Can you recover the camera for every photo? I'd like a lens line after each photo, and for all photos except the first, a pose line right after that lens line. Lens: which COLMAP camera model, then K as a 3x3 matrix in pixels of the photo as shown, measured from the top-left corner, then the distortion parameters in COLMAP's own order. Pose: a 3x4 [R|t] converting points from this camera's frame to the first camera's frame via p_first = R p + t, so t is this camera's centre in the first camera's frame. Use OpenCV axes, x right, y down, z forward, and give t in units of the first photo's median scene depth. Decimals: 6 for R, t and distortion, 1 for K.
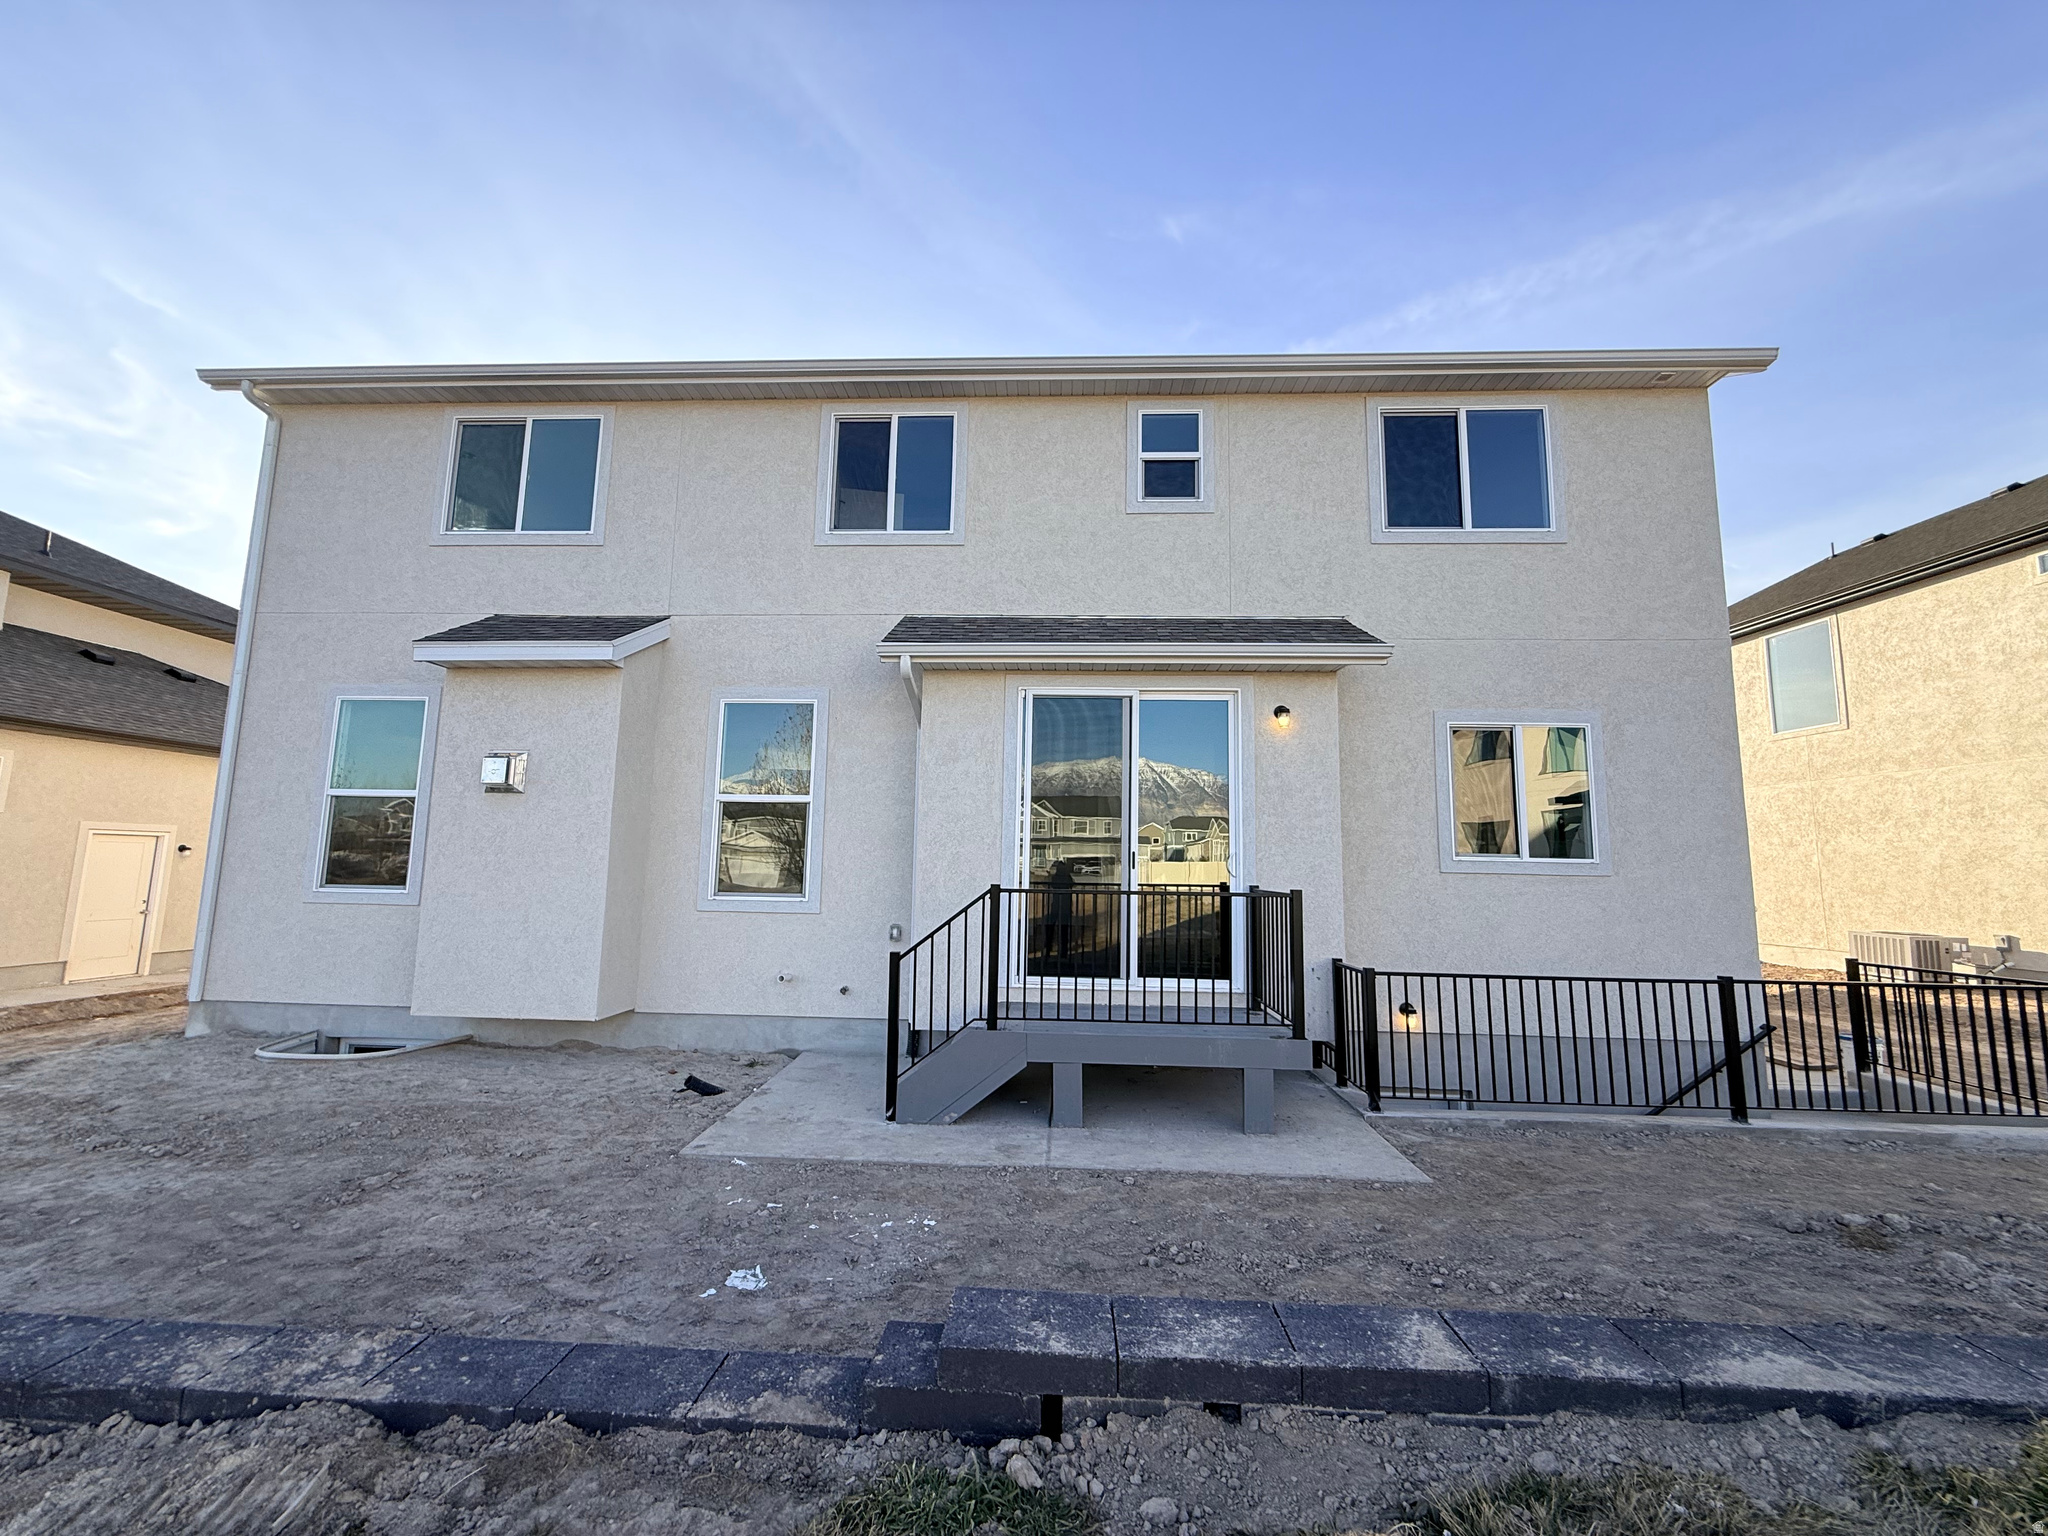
lens RADIAL K [[815.9, 0, 1018.9], [0, 815.9, 769.1], [0, 0, 1]] dist [-0.000137, 0.000199]
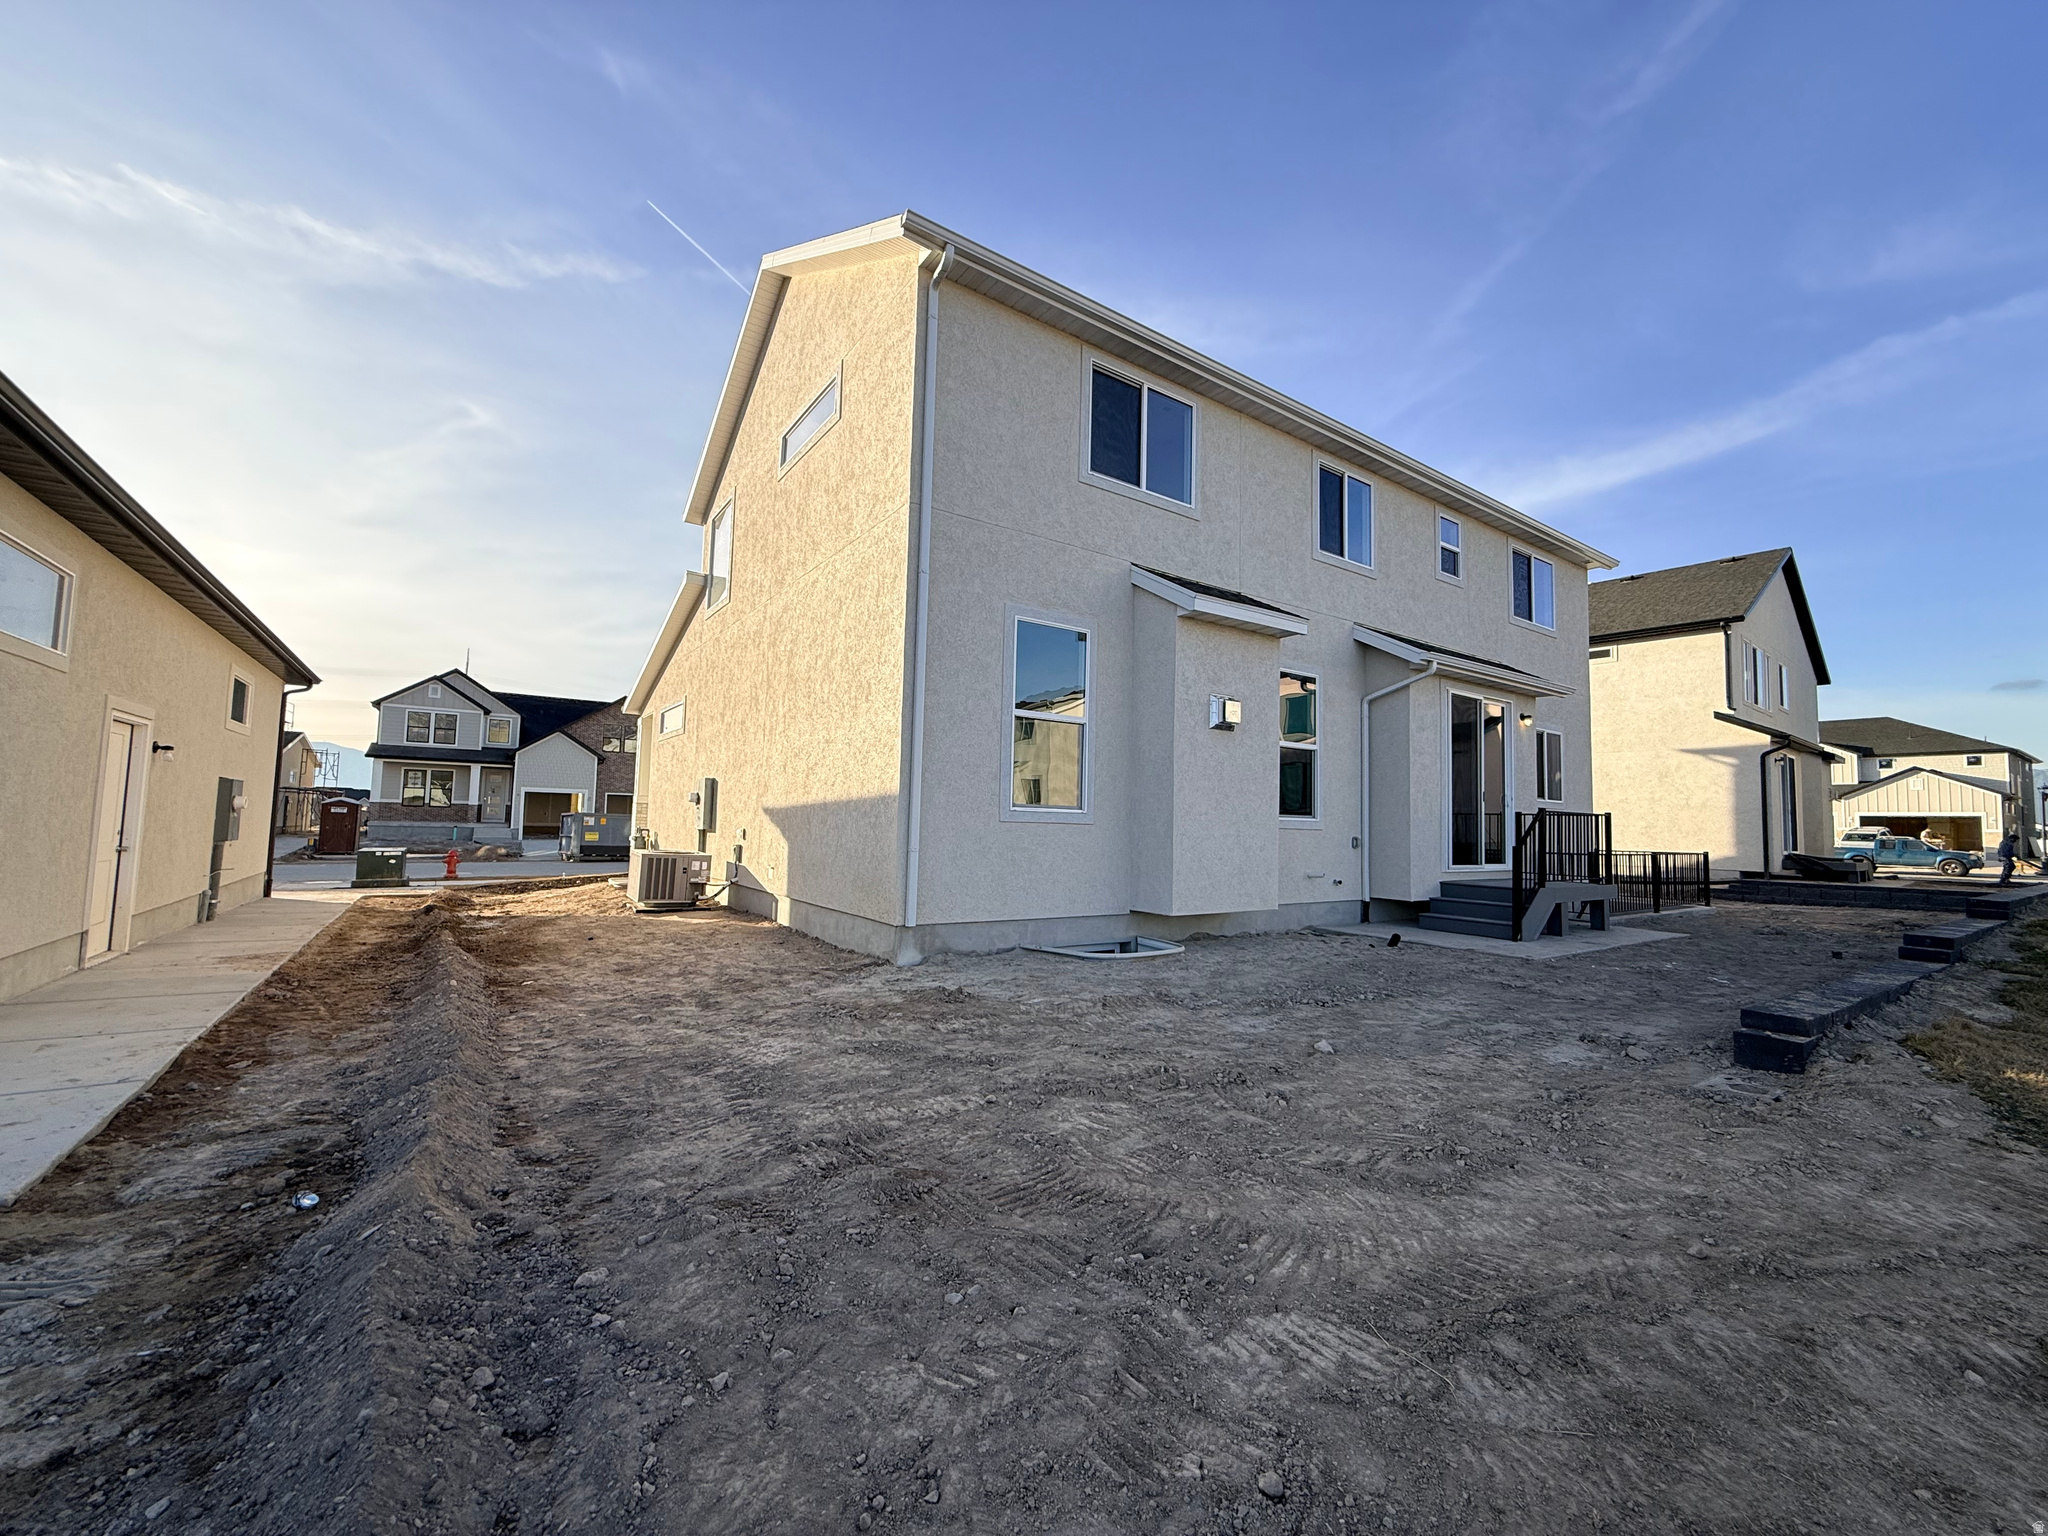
lens RADIAL K [[815.9, 0, 1018.9], [0, 815.9, 769.1], [0, 0, 1]] dist [-0.000137, 0.000199]
pose [[0.795189, 0.042383, 0.604878, -1.596088], [-0.082662, 0.995818, 0.038894, 0.065089], [-0.600701, -0.080928, 0.795367, 0.218613]]
